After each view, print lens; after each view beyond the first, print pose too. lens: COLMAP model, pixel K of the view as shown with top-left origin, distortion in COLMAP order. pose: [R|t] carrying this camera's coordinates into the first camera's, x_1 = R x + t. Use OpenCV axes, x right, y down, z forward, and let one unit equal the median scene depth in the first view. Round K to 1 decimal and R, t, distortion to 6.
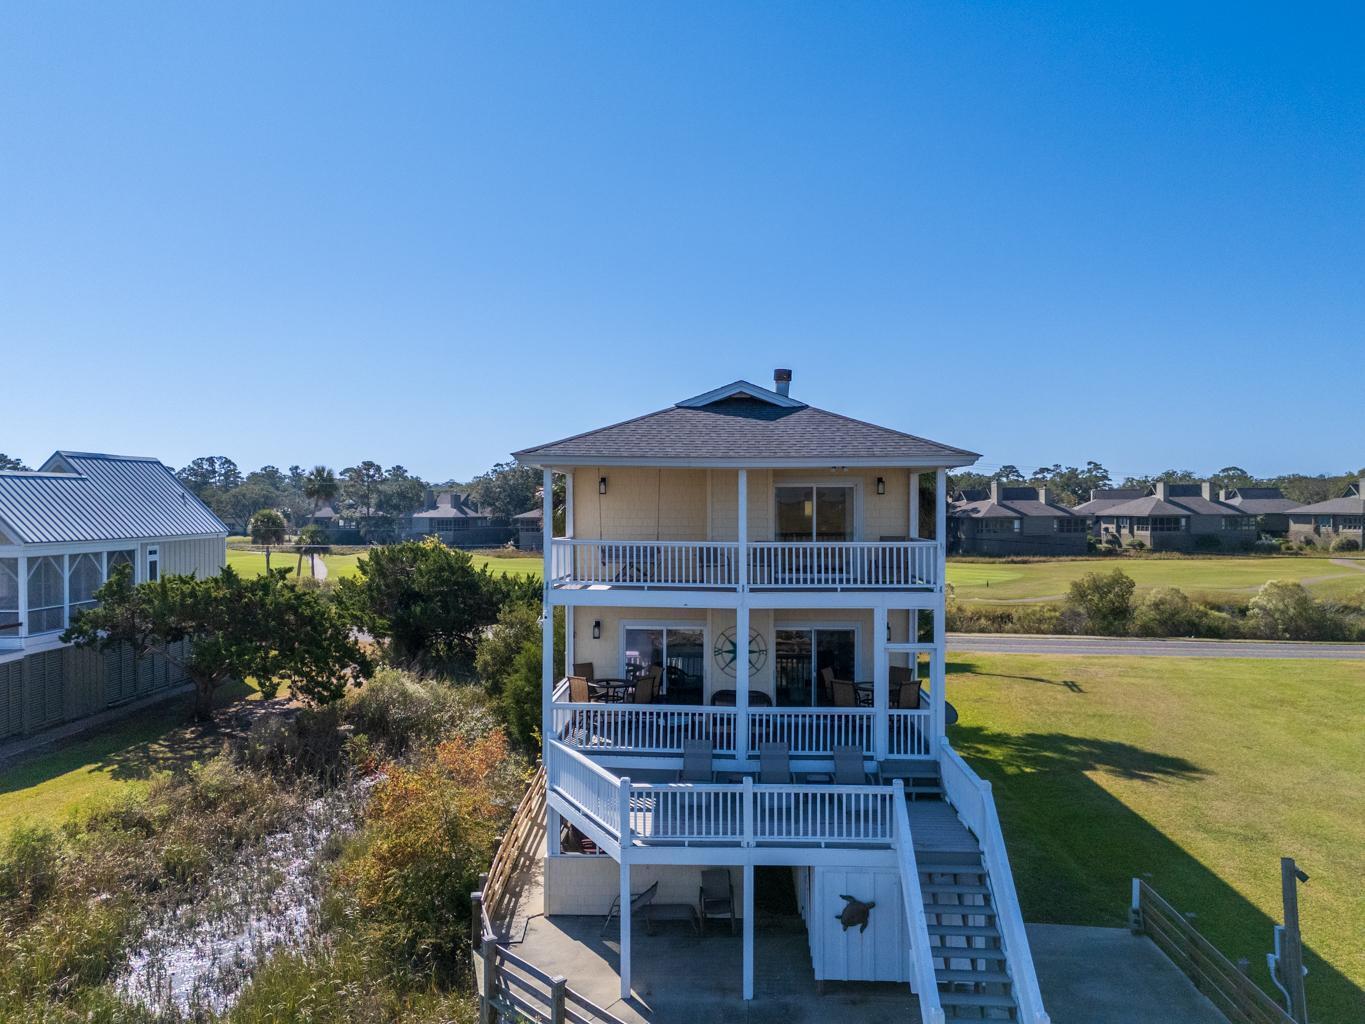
lens RADIAL K [[1003.1, 0, 684.7], [0, 1003.1, 510.0], [0, 0, 1]] dist [0.078841, -0.083738]
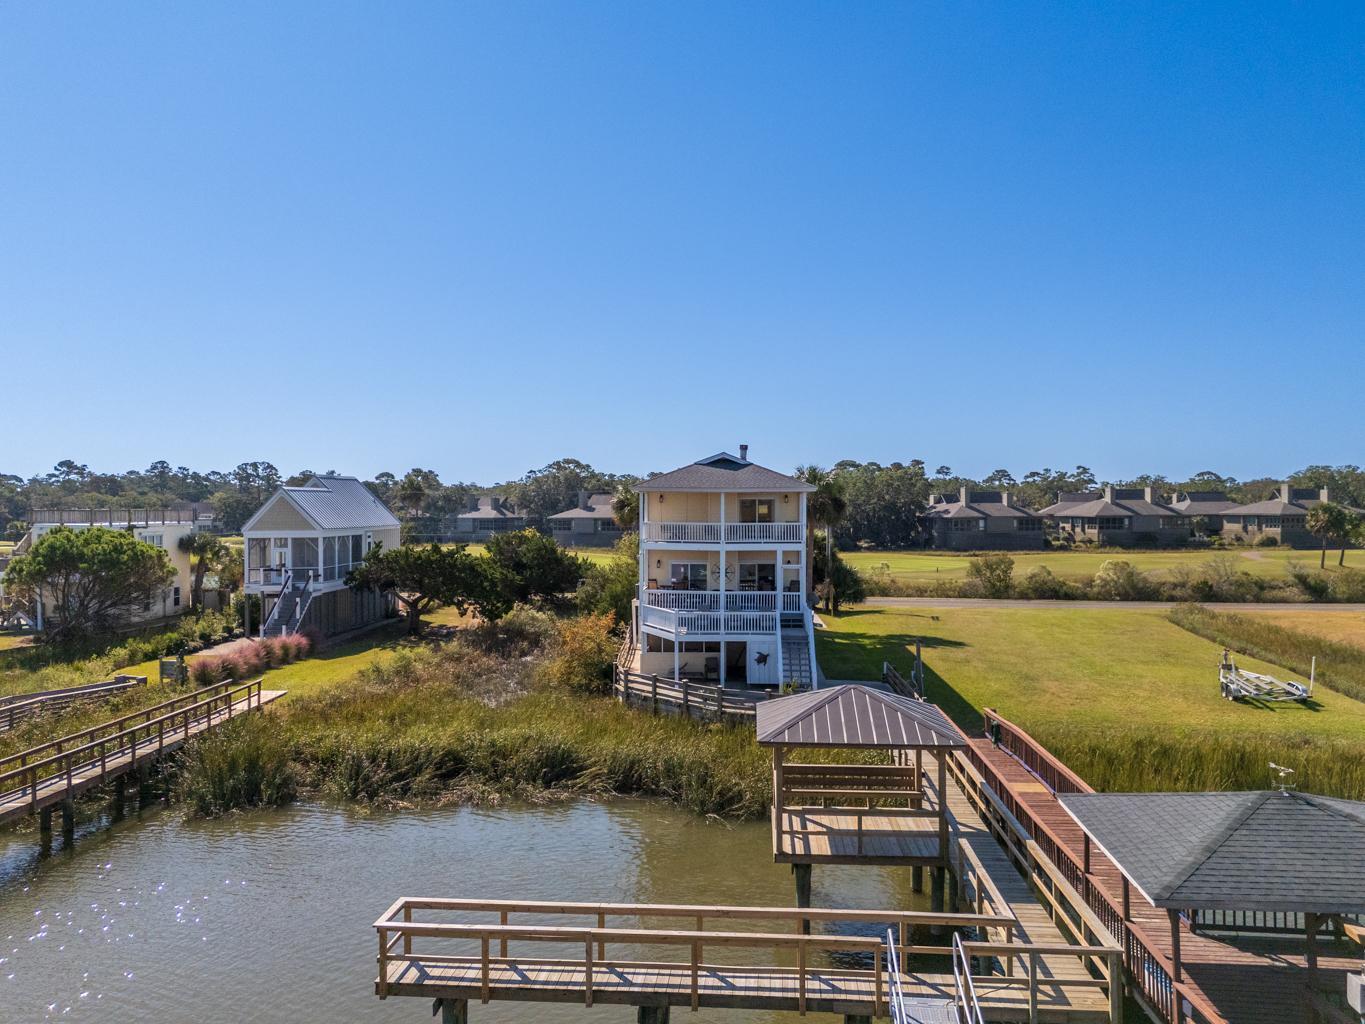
lens RADIAL K [[1003.1, 0, 684.7], [0, 1003.1, 510.0], [0, 0, 1]] dist [0.078841, -0.083738]
pose [[0.999935, -0.000220, -0.011430, -0.003443], [0.000199, 0.999998, -0.001913, 0.003450], [0.011430, 0.001911, 0.999933, -0.837255]]
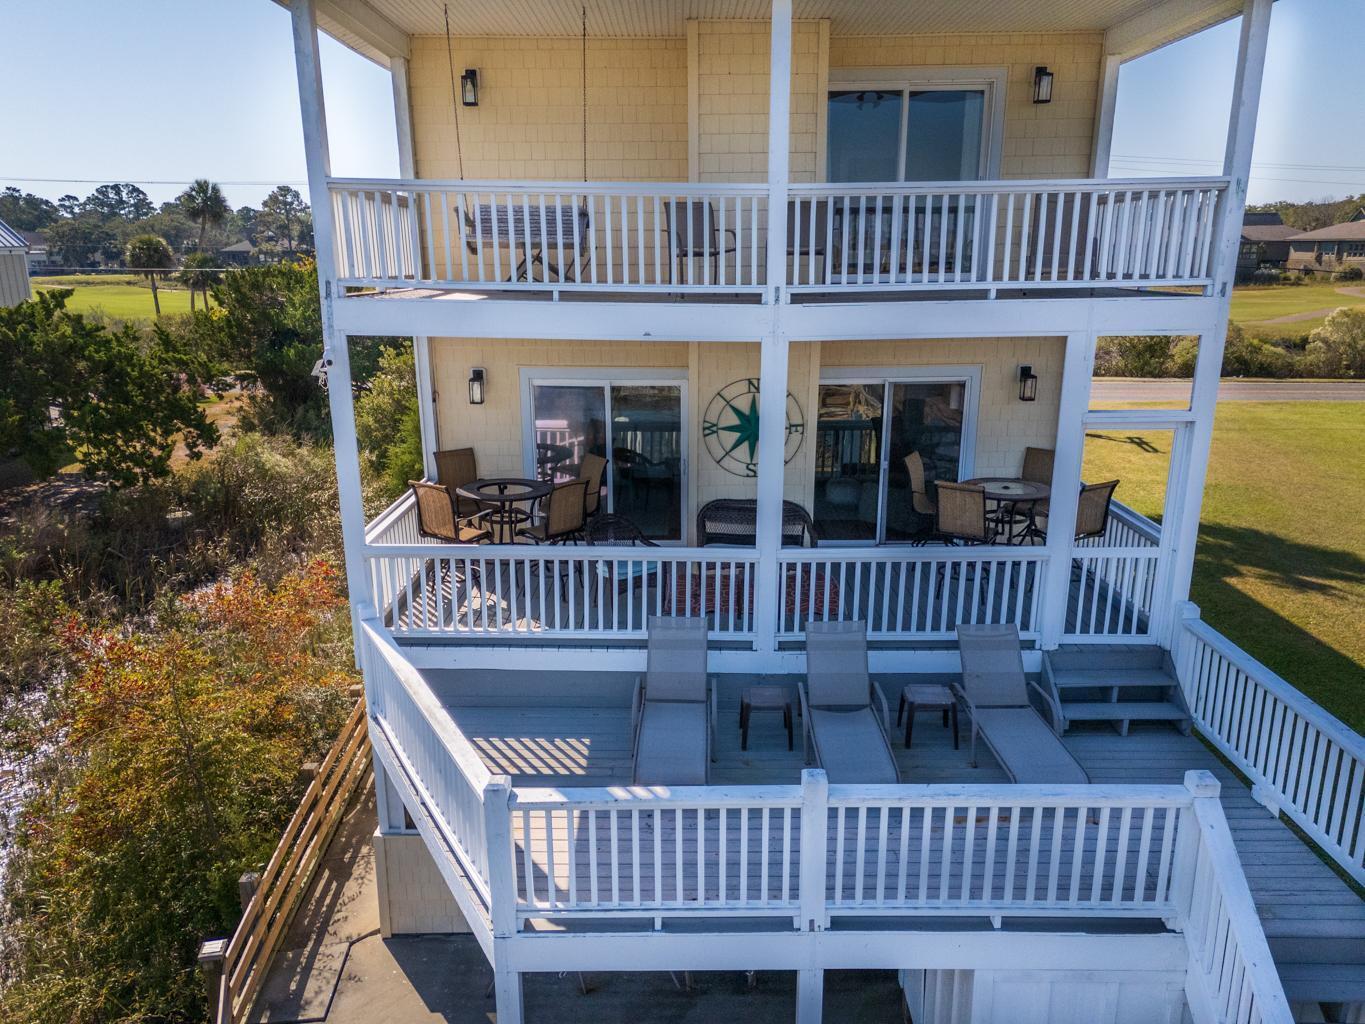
lens RADIAL K [[1005.2, 0, 686.2], [0, 1005.2, 509.0], [0, 0, 1]] dist [0.059742, -0.043632]
pose [[0.999072, -0.013937, 0.040746, -0.000603], [0.003350, 0.968467, 0.249120, 0.035377], [-0.042933, -0.248752, 0.967615, 0.328378]]
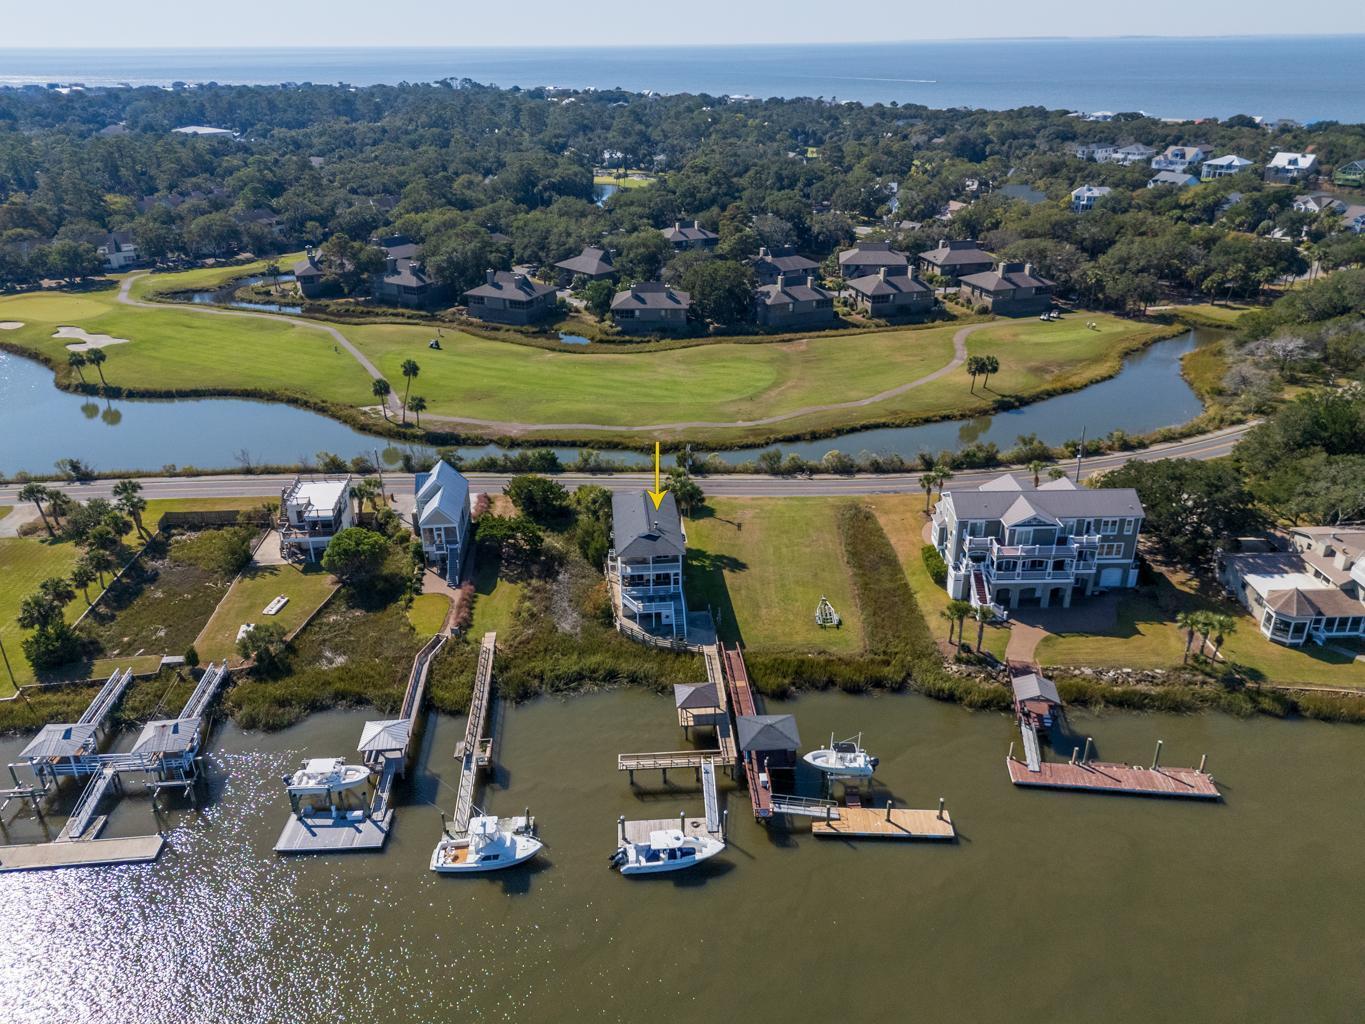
lens RADIAL K [[1003.1, 0, 684.7], [0, 1003.1, 510.0], [0, 0, 1]] dist [0.078841, -0.083738]
pose [[0.990616, -0.063973, 0.120776, -0.292325], [0.008260, 0.910098, 0.414311, -1.788154], [-0.136422, -0.409425, 0.902086, -2.848260]]
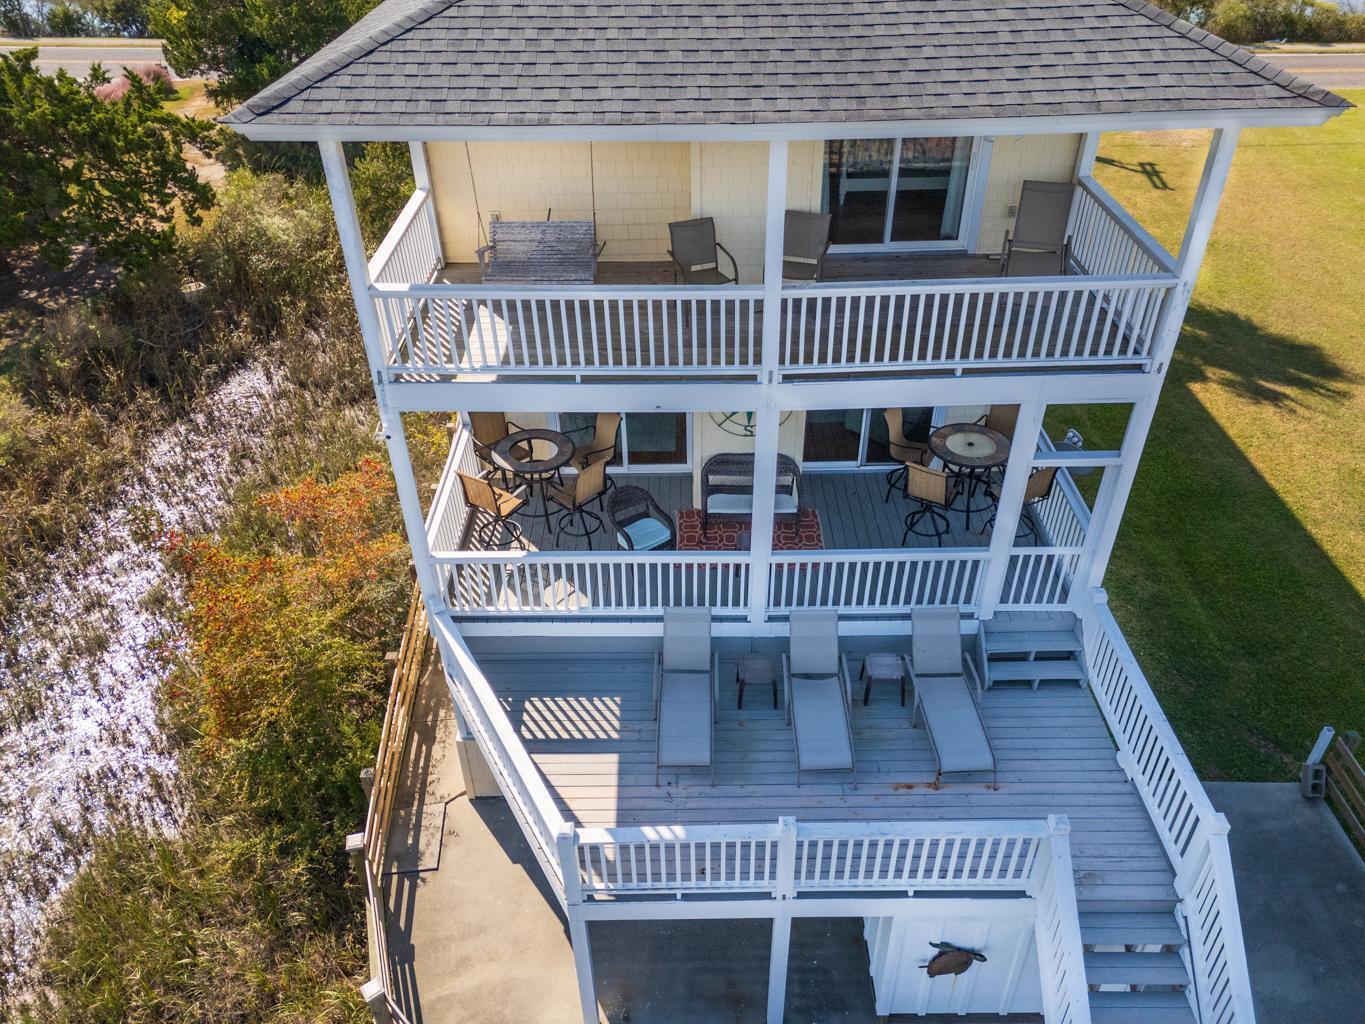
lens RADIAL K [[1005.2, 0, 686.2], [0, 1005.2, 509.0], [0, 0, 1]] dist [0.059742, -0.043632]
pose [[0.998757, -0.040358, 0.029259, -0.001066], [0.015766, 0.812571, 0.582649, -0.098453], [-0.047289, -0.581464, 0.812197, 0.329314]]
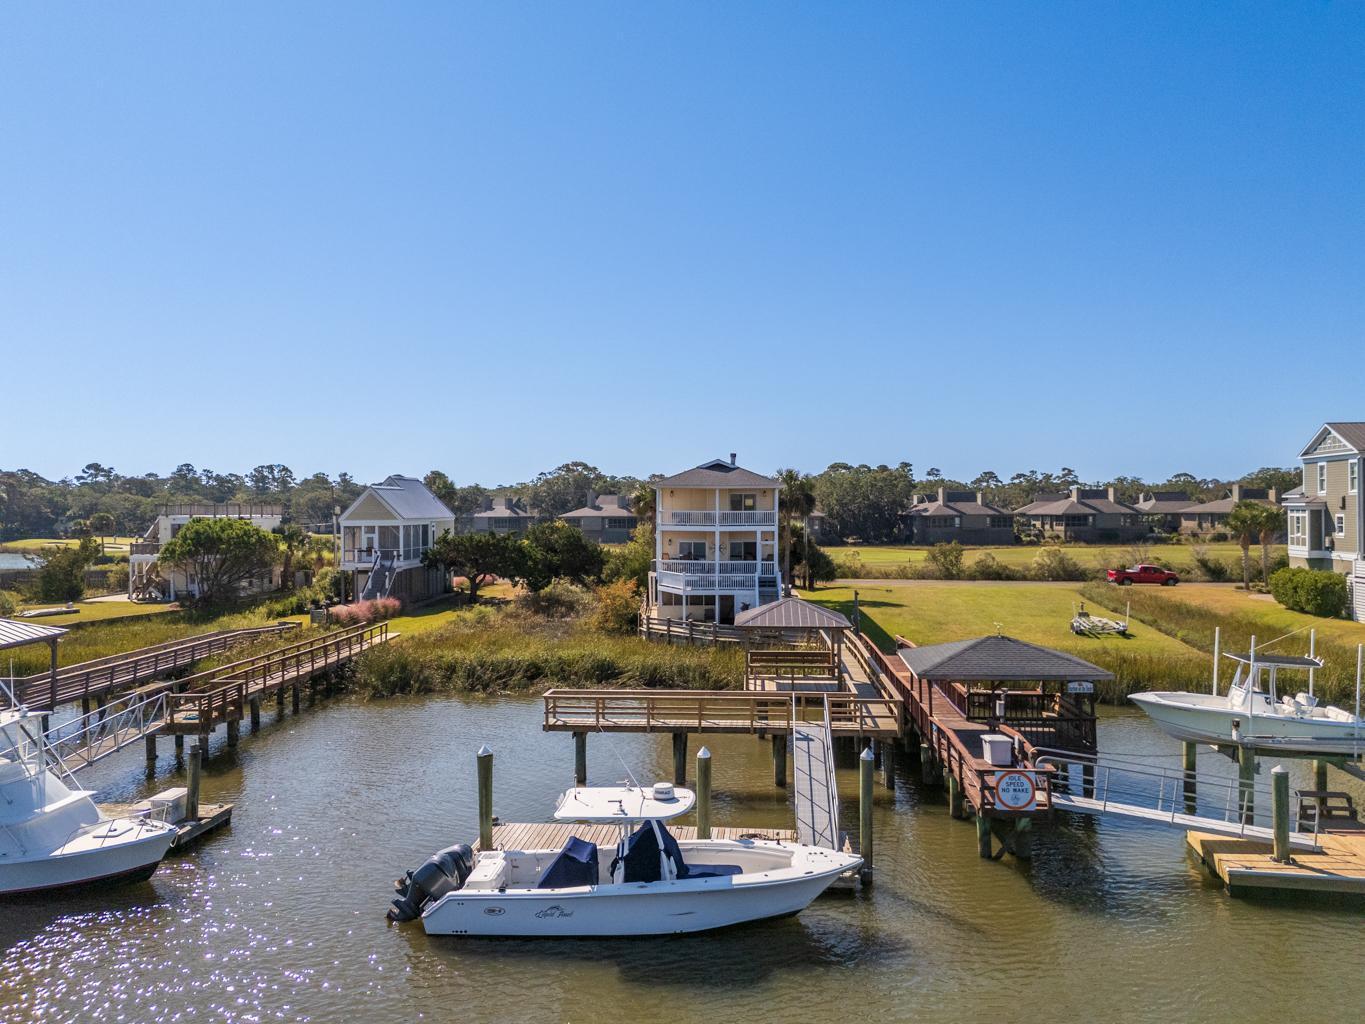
lens RADIAL K [[1003.1, 0, 684.7], [0, 1003.1, 510.0], [0, 0, 1]] dist [0.078841, -0.083738]
pose [[0.999945, -0.001008, -0.010479, -0.008855], [0.000966, 0.999992, -0.003955, 0.025270], [0.010483, 0.003945, 0.999937, -1.364633]]
